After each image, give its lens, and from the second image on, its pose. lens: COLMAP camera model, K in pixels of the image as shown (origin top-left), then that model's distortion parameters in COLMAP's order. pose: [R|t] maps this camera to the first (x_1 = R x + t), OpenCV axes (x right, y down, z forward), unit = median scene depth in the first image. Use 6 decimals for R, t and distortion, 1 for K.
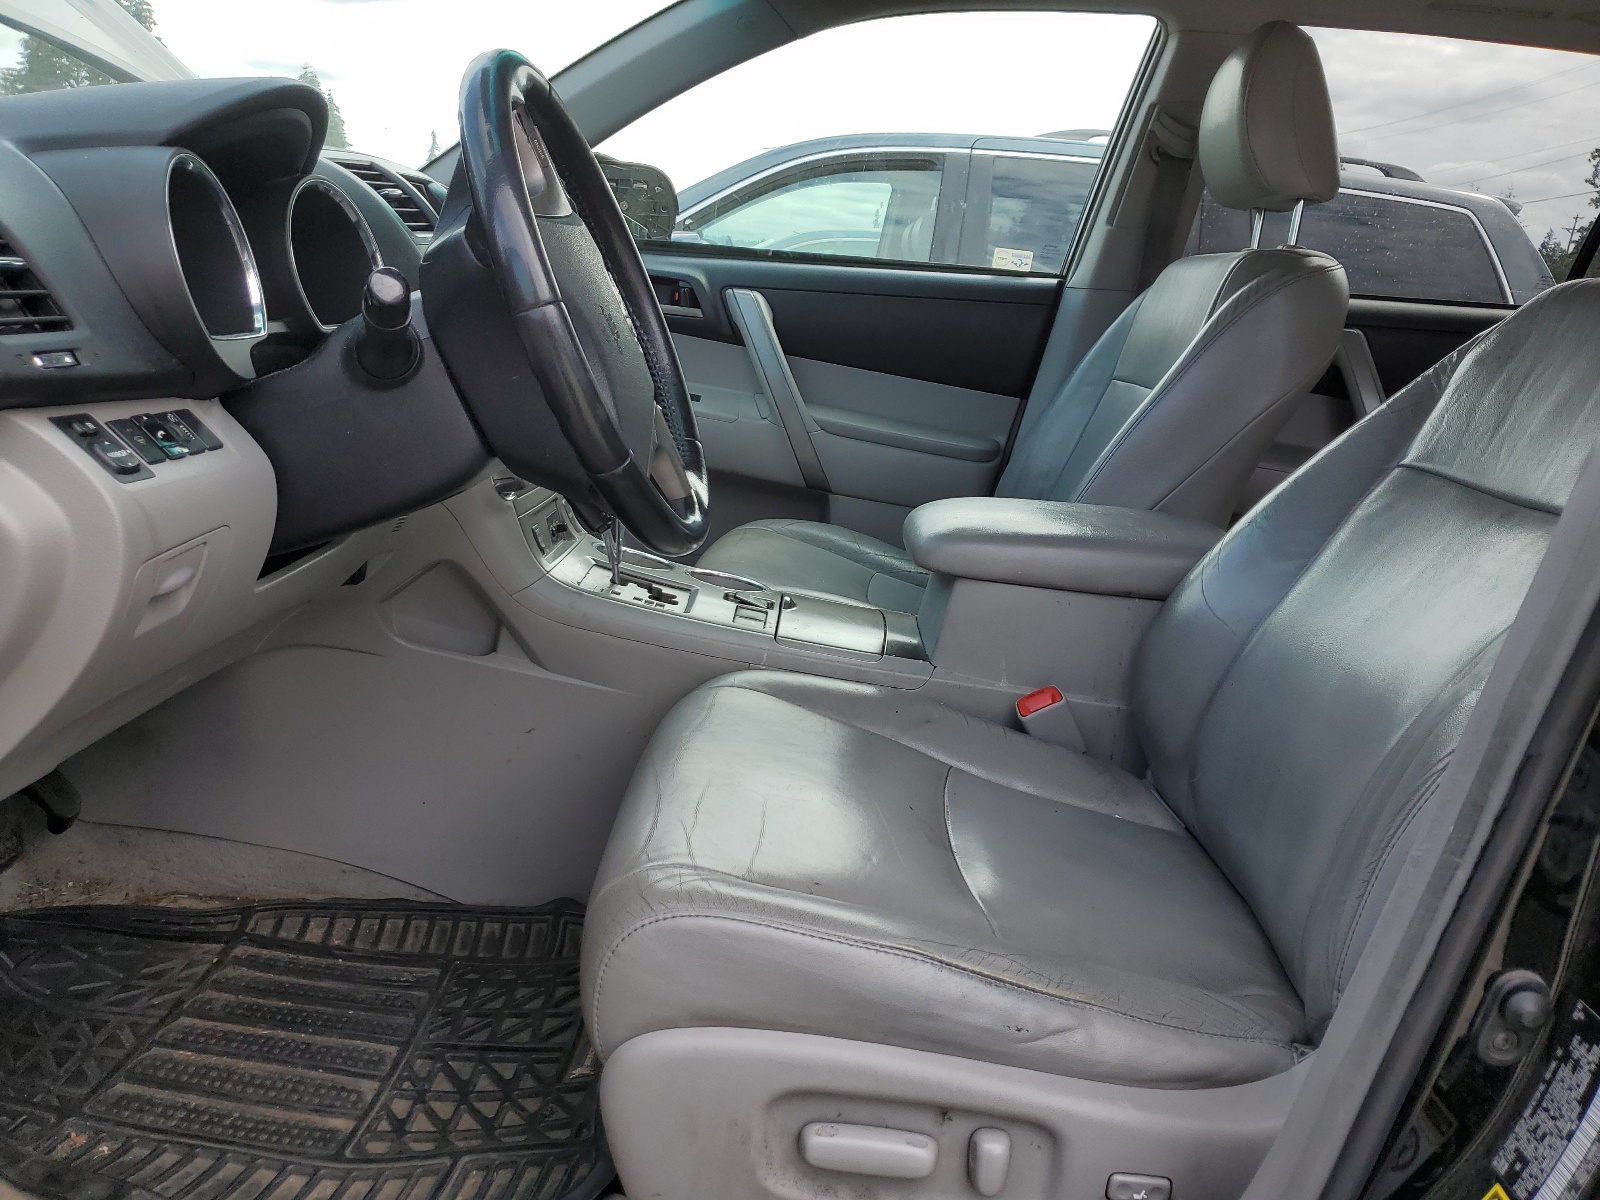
lens RADIAL K [[1209.8, 0, 799.3], [0, 1209.8, 598.9], [0, 0, 1]] dist [0.012094, 0.004113]
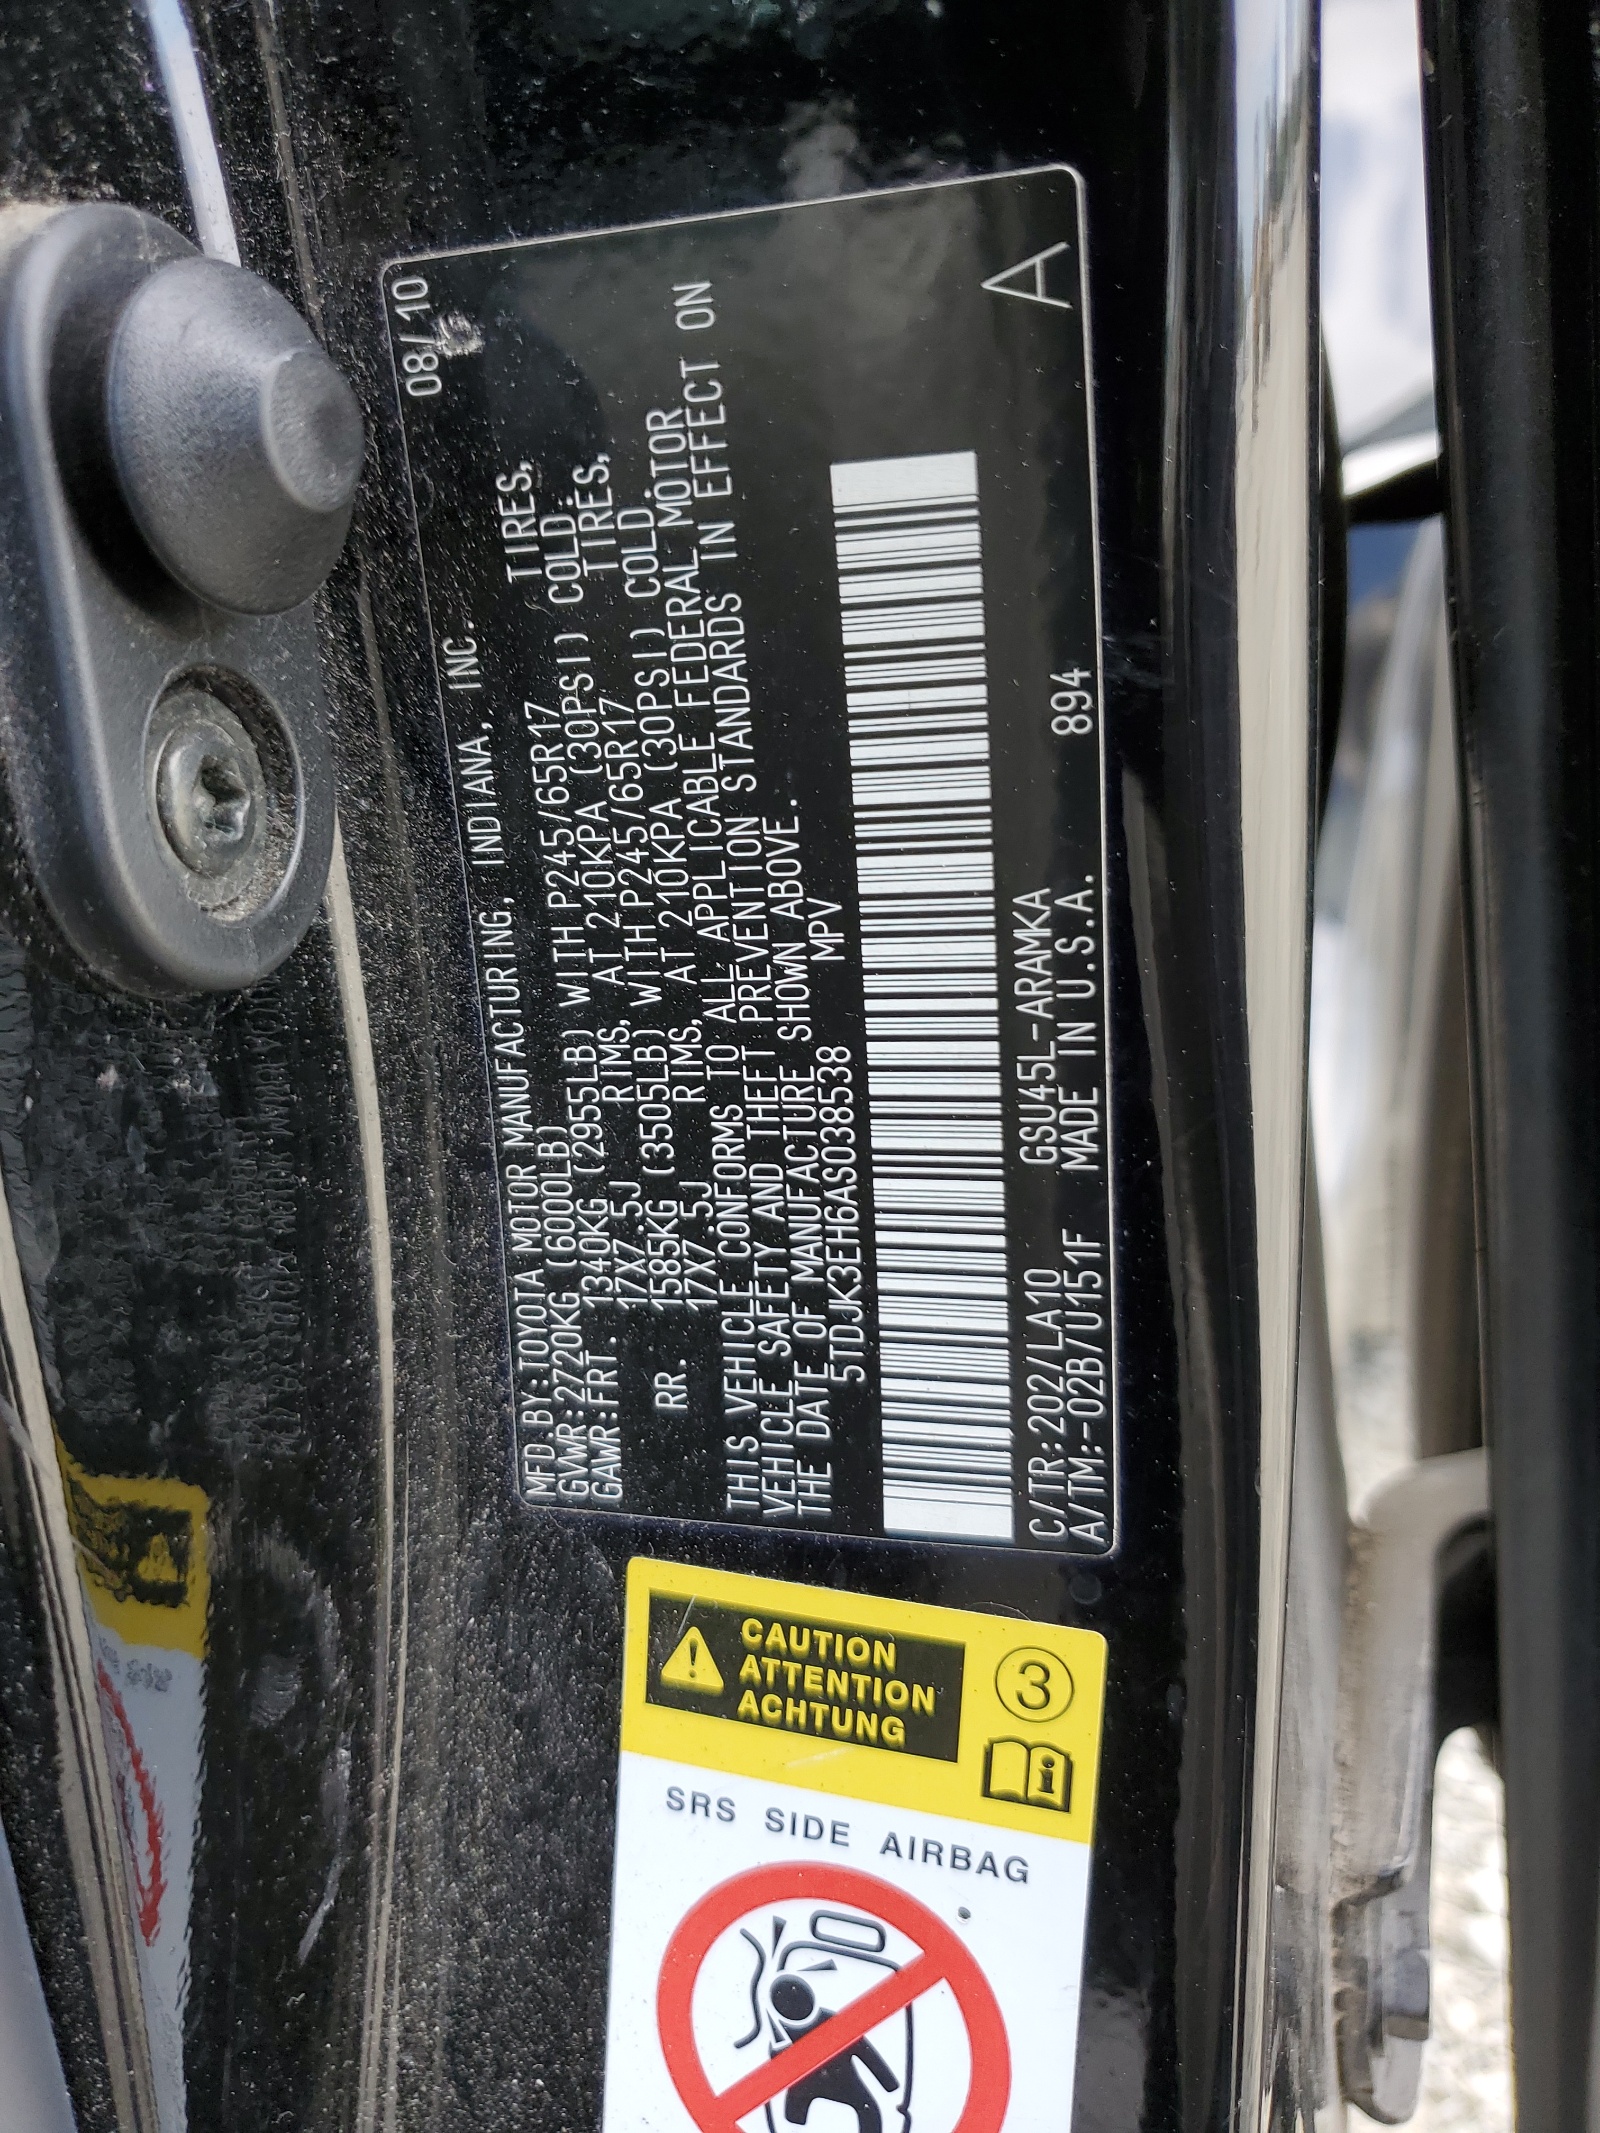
lens RADIAL K [[1612.9, 0, 798.7], [0, 1612.9, 1065.4], [0, 0, 1]] dist [0.012094, 0.004113]
pose [[0.233350, -0.528458, 0.816260, 0.439369], [0.376107, 0.823152, 0.425400, 0.343528], [-0.896711, 0.207734, 0.390839, 0.894408]]
